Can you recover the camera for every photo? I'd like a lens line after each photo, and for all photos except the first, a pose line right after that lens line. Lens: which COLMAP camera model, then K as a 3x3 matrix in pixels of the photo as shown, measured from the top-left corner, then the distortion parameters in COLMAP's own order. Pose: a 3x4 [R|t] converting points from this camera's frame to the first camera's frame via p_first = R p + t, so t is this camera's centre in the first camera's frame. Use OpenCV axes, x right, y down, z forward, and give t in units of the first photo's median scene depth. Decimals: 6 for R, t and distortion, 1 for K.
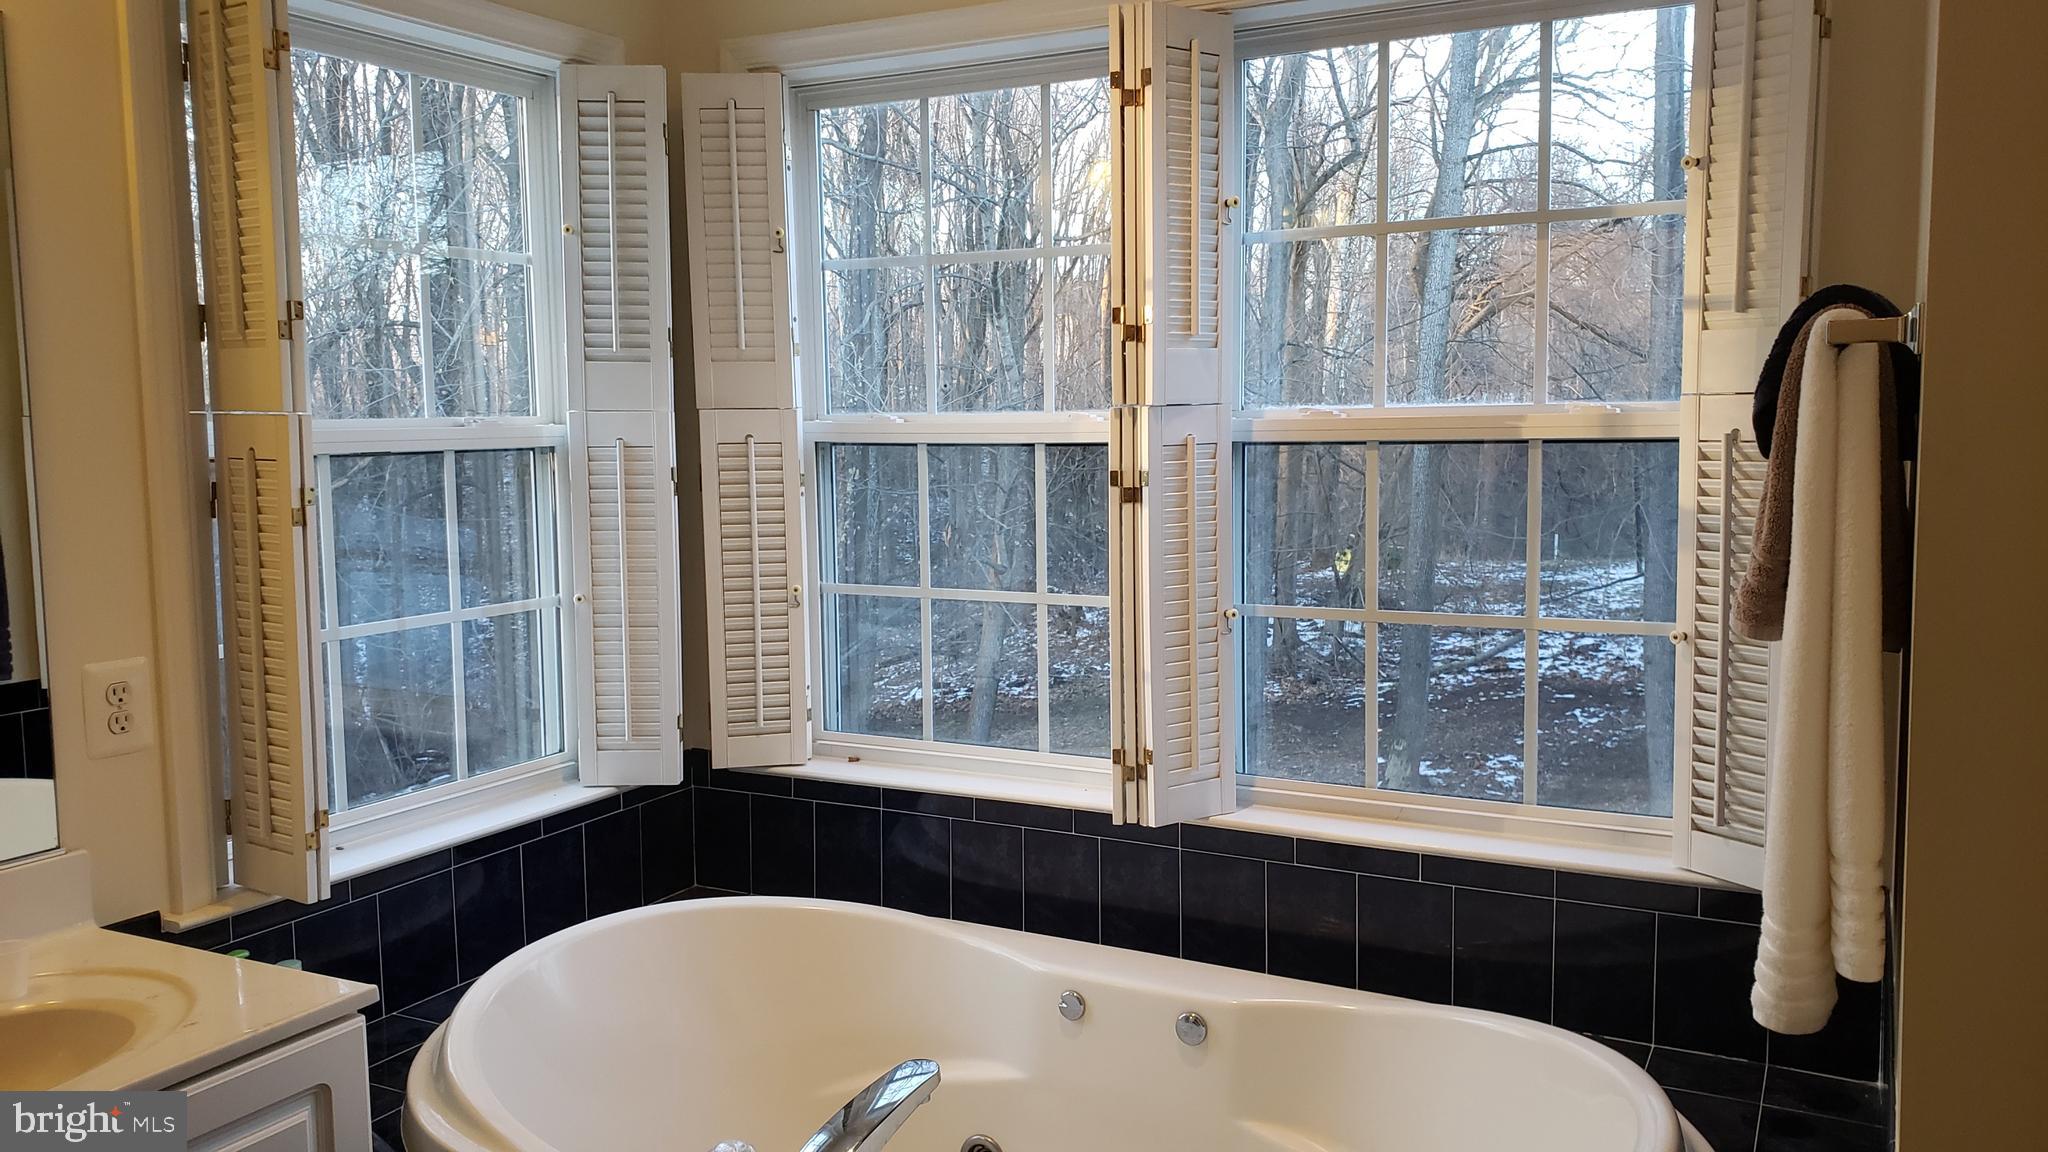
lens RADIAL K [[1575.4, 0, 1024.0], [0, 1575.4, 576.0], [0, 0, 1]] dist [0.029453, 0.003961]
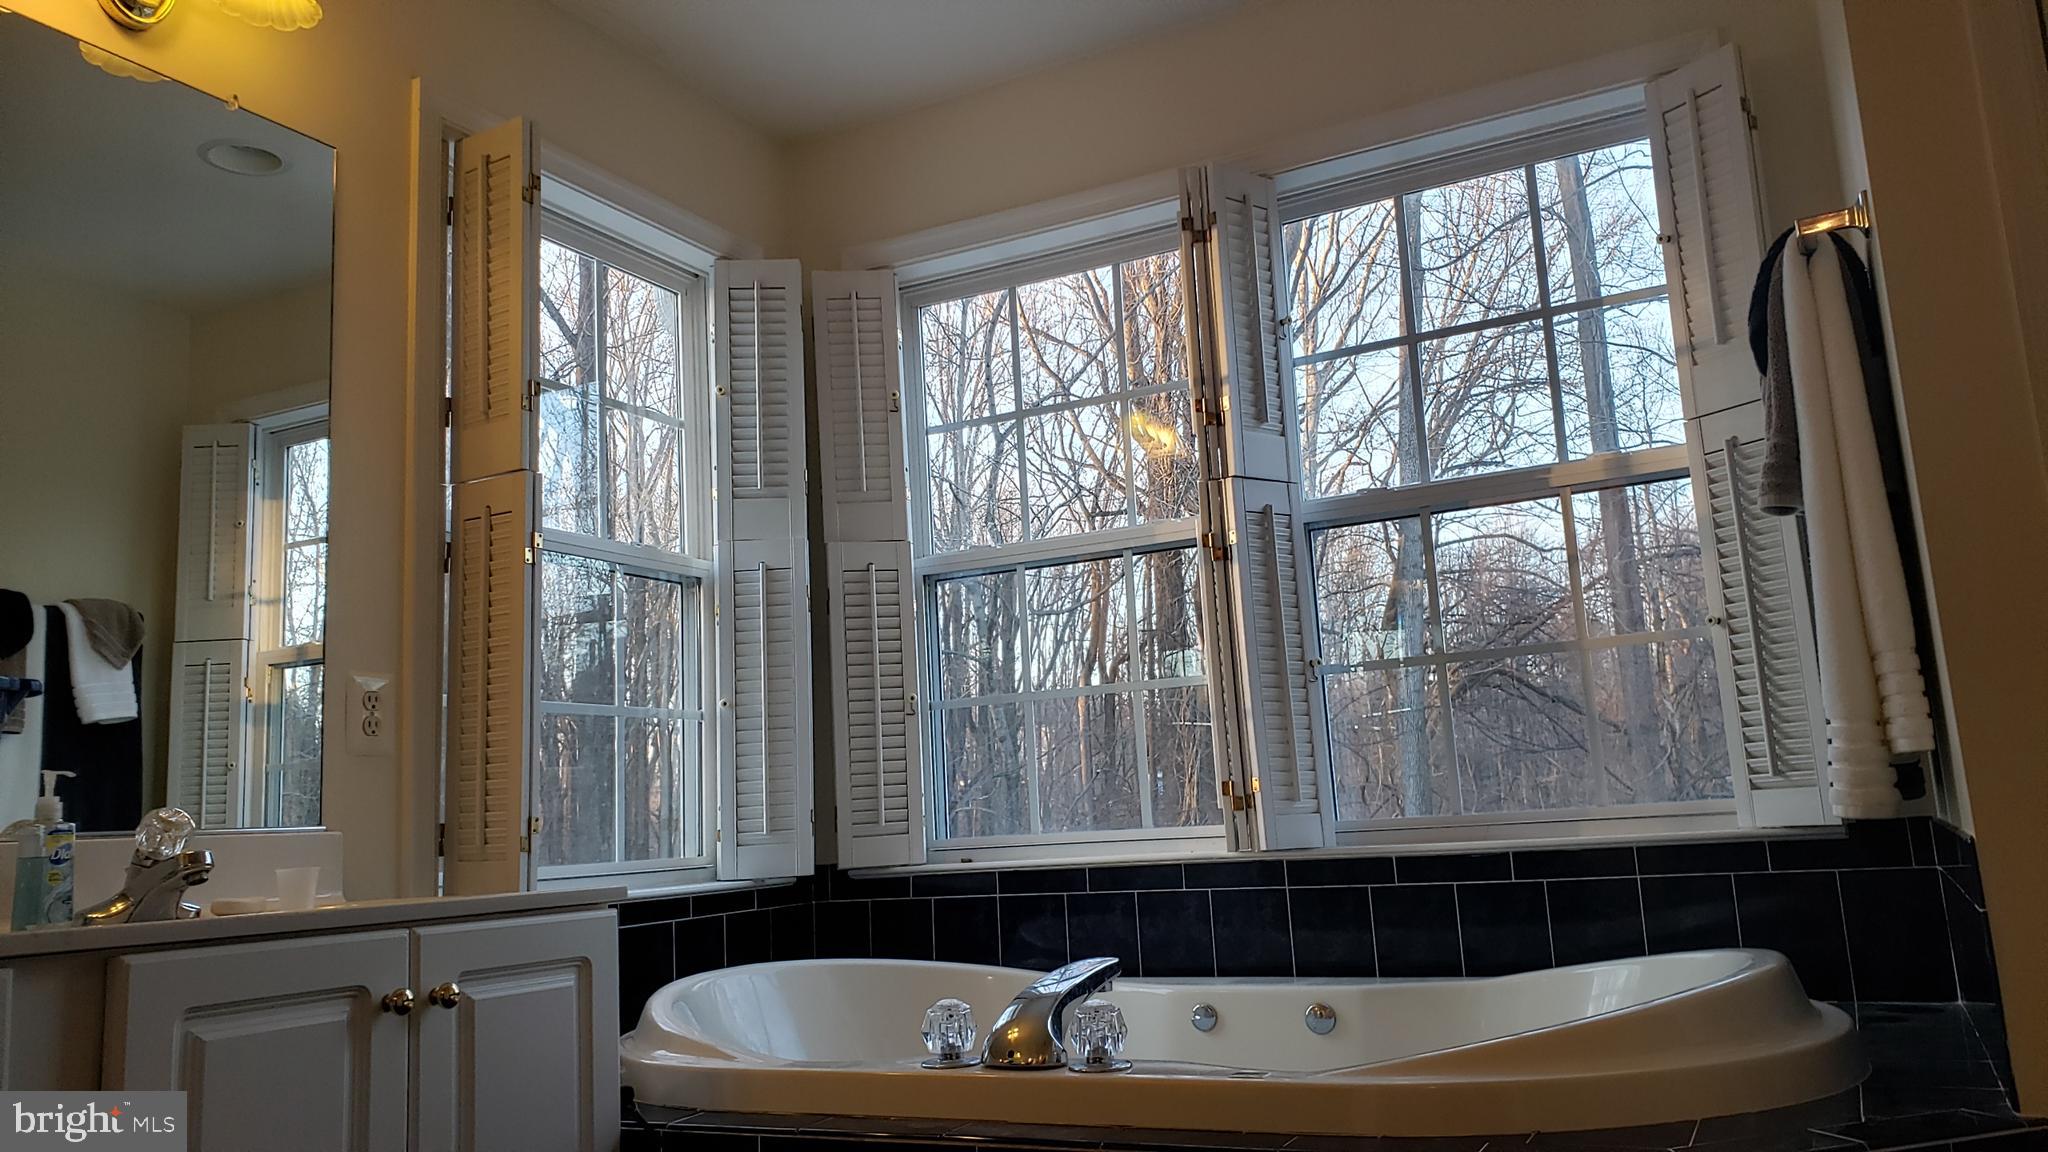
lens RADIAL K [[1579.7, 0, 1035.4], [0, 1579.7, 572.7], [0, 0, 1]] dist [0.133634, -0.163315]
pose [[0.998769, -0.040248, 0.029007, -0.092960], [0.046492, 0.963383, -0.264068, 0.235423], [-0.017316, 0.265092, 0.964068, -0.110333]]
